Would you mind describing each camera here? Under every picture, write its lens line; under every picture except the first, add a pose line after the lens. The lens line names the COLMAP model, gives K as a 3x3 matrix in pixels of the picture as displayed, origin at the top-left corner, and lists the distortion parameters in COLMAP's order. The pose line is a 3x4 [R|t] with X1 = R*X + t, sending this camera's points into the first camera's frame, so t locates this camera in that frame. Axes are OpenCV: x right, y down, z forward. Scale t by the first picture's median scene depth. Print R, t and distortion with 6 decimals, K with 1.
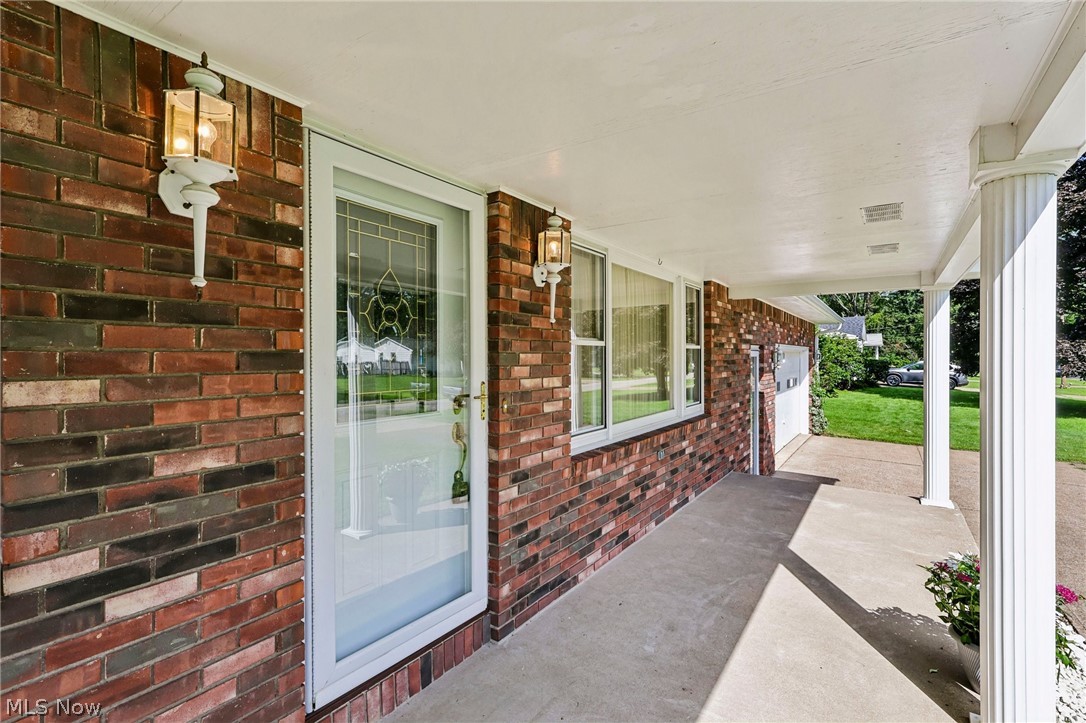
lens RADIAL K [[508.6, 0, 544.7], [0, 508.6, 353.5], [0, 0, 1]] dist [-0.004182, 0.001469]
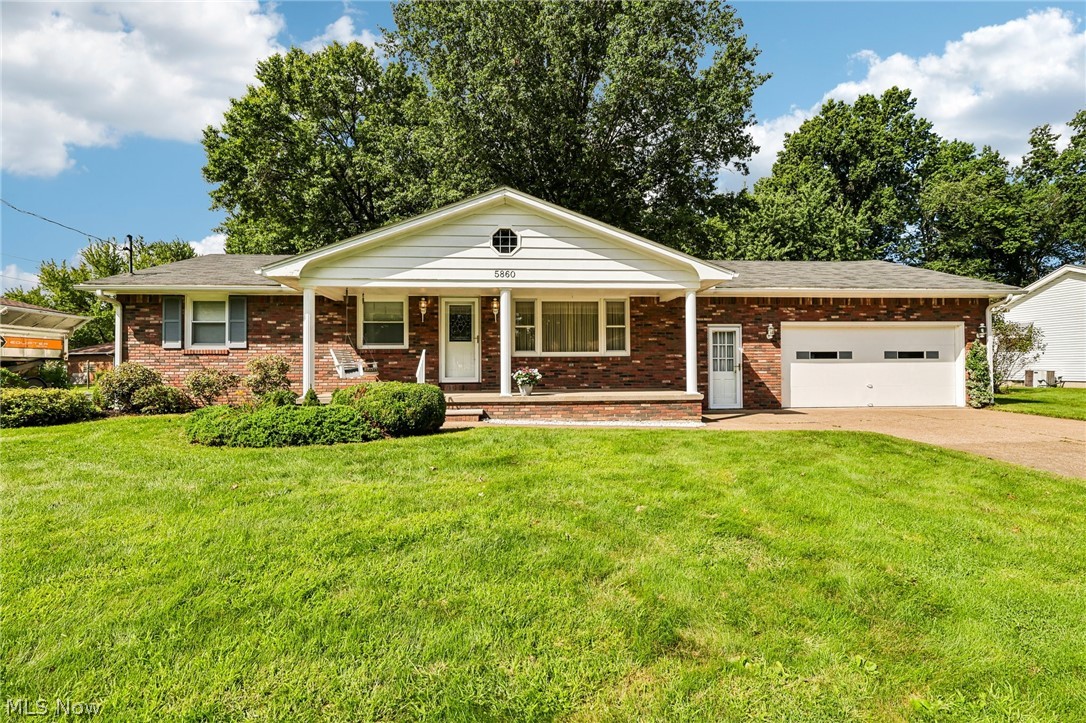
lens RADIAL K [[508.6, 0, 537.4], [0, 508.6, 360.7], [0, 0, 1]] dist [-0.004182, 0.001469]
pose [[0.599466, -0.022617, -0.800081, 4.029812], [0.008396, 0.999723, -0.021970, 0.399233], [0.800356, 0.006453, 0.599490, -1.437901]]
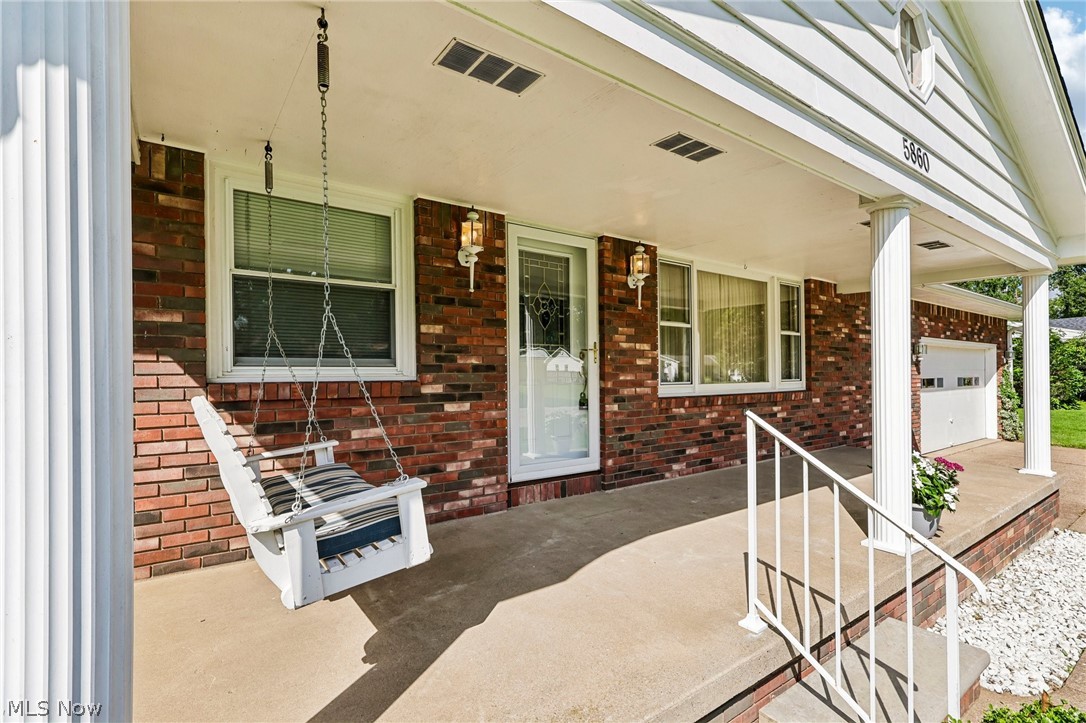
lens RADIAL K [[508.6, 0, 534.3], [0, 508.6, 361.9], [0, 0, 1]] dist [-0.004182, 0.001469]
pose [[0.936024, -0.013277, -0.351686, 0.300597], [0.006817, 0.999785, -0.019602, 0.154484], [0.351871, 0.015950, 0.935913, -0.736290]]
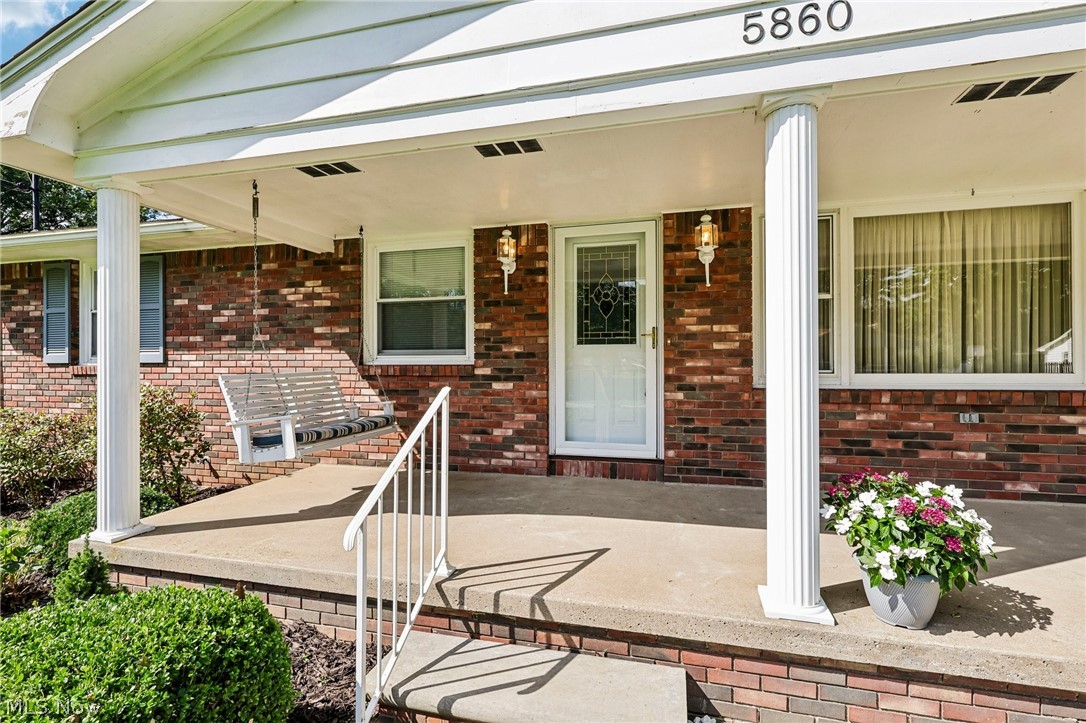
lens RADIAL K [[508.6, 0, 545.2], [0, 508.6, 362.3], [0, 0, 1]] dist [-0.004182, 0.001469]
pose [[0.320968, -0.012283, -0.947011, 1.366371], [0.004149, 0.999925, -0.011563, 0.189541], [0.947081, -0.000218, 0.320994, 0.088790]]
